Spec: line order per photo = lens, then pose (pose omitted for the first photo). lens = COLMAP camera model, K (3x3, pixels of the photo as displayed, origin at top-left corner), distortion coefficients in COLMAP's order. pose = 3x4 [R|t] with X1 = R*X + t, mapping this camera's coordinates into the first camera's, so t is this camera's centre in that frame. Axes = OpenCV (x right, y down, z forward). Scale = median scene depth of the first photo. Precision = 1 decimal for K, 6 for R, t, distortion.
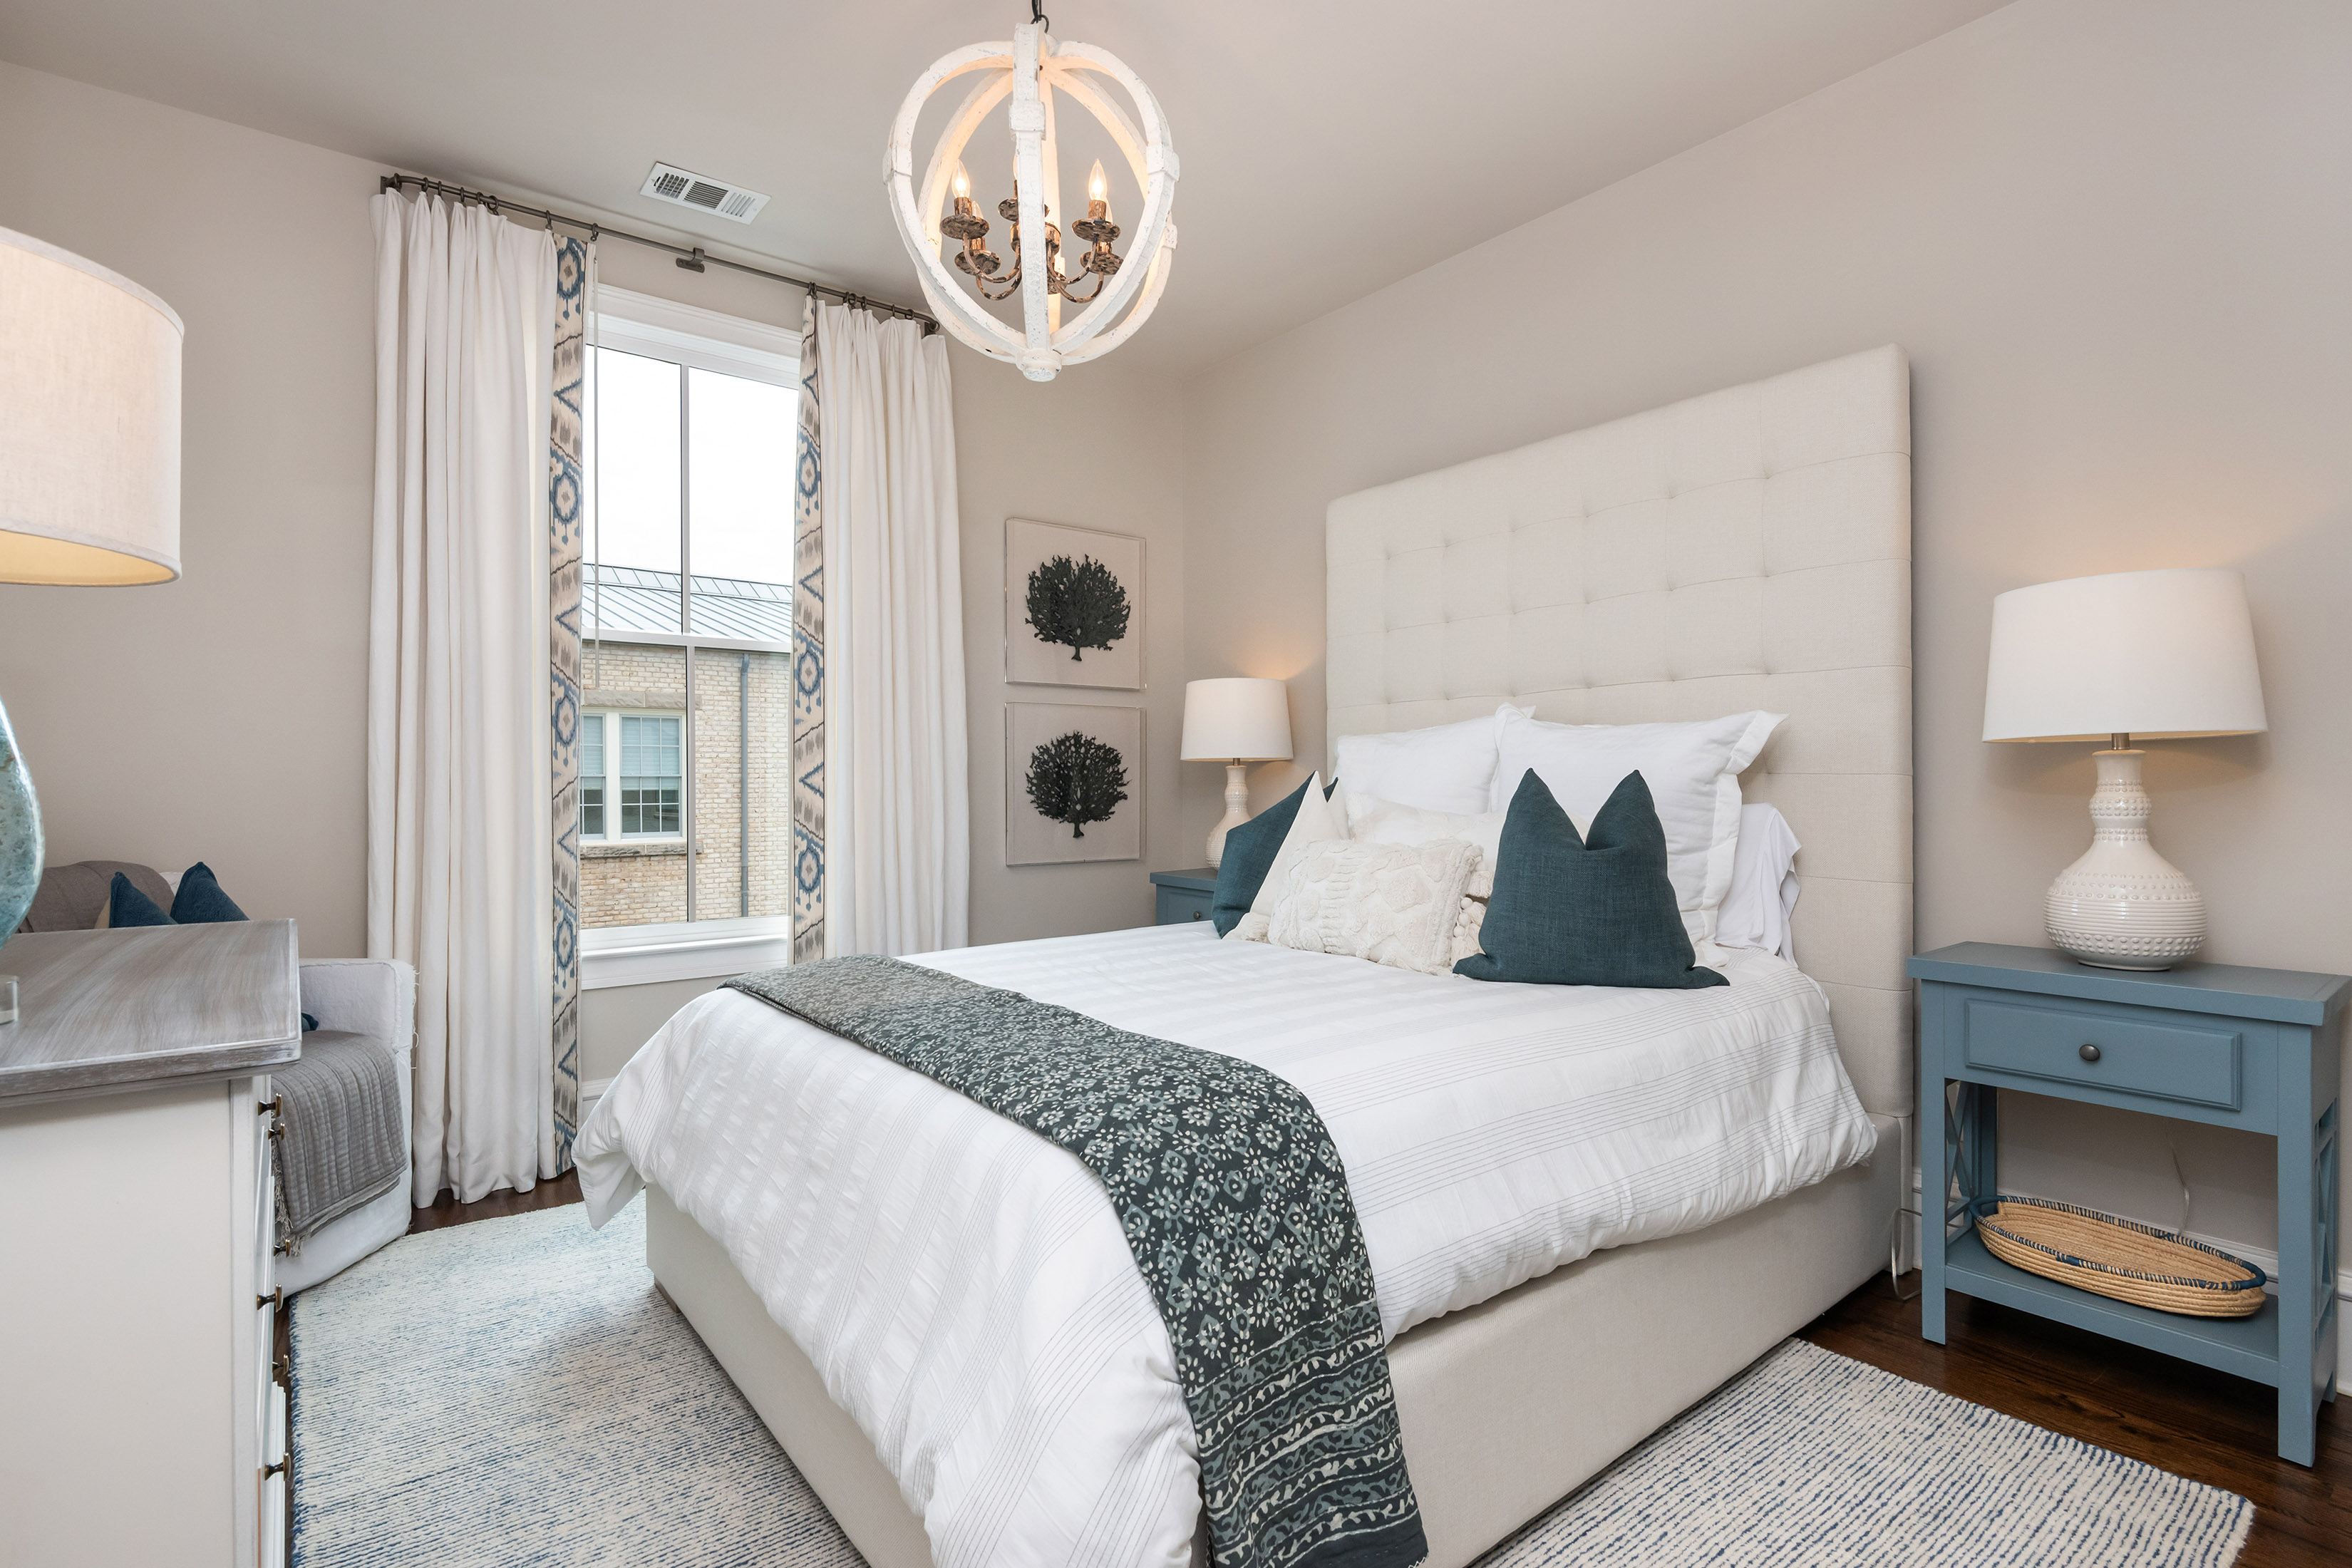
lens RADIAL K [[1139.5, 0, 1166.3], [0, 1139.5, 777.5], [0, 0, 1]] dist [0.000206, -0.002473]
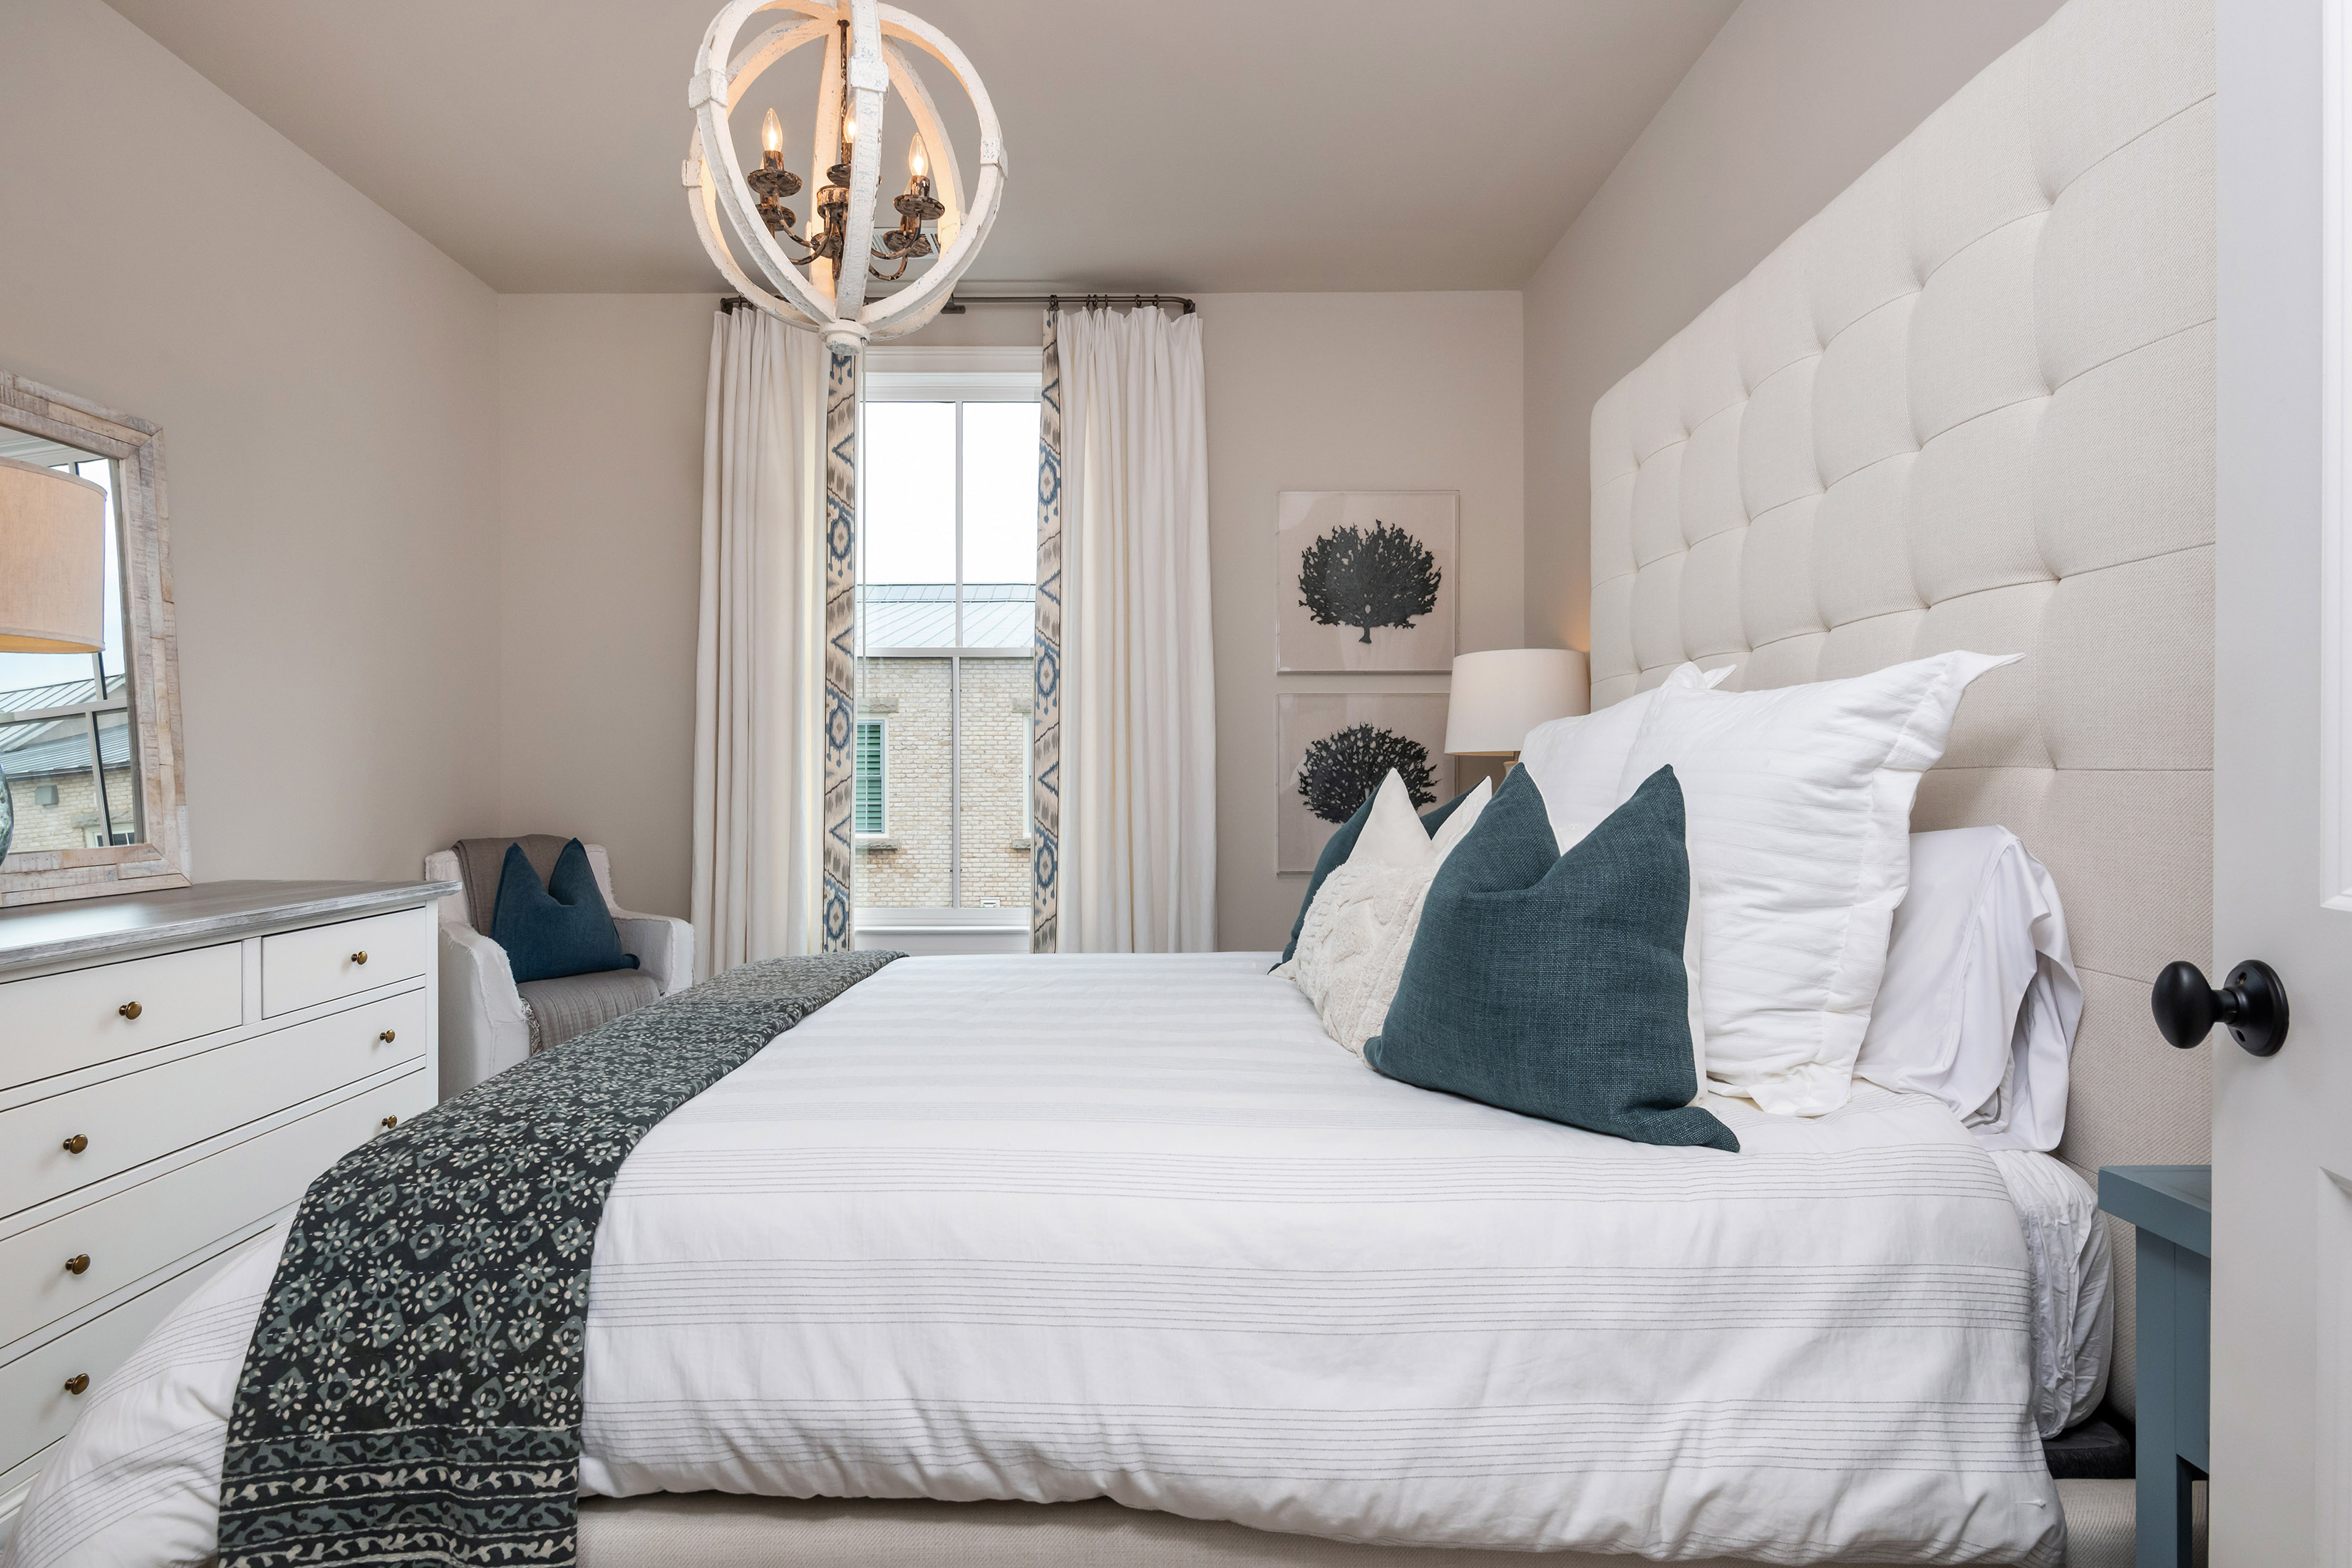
lens RADIAL K [[1139.5, 0, 1168.4], [0, 1139.5, 777.0], [0, 0, 1]] dist [0.000206, -0.002473]
pose [[0.781955, 0.000208, -0.623334, 0.467879], [0.000637, 0.999999, 0.001134, -0.000694], [0.623334, -0.001284, 0.781955, 0.295190]]
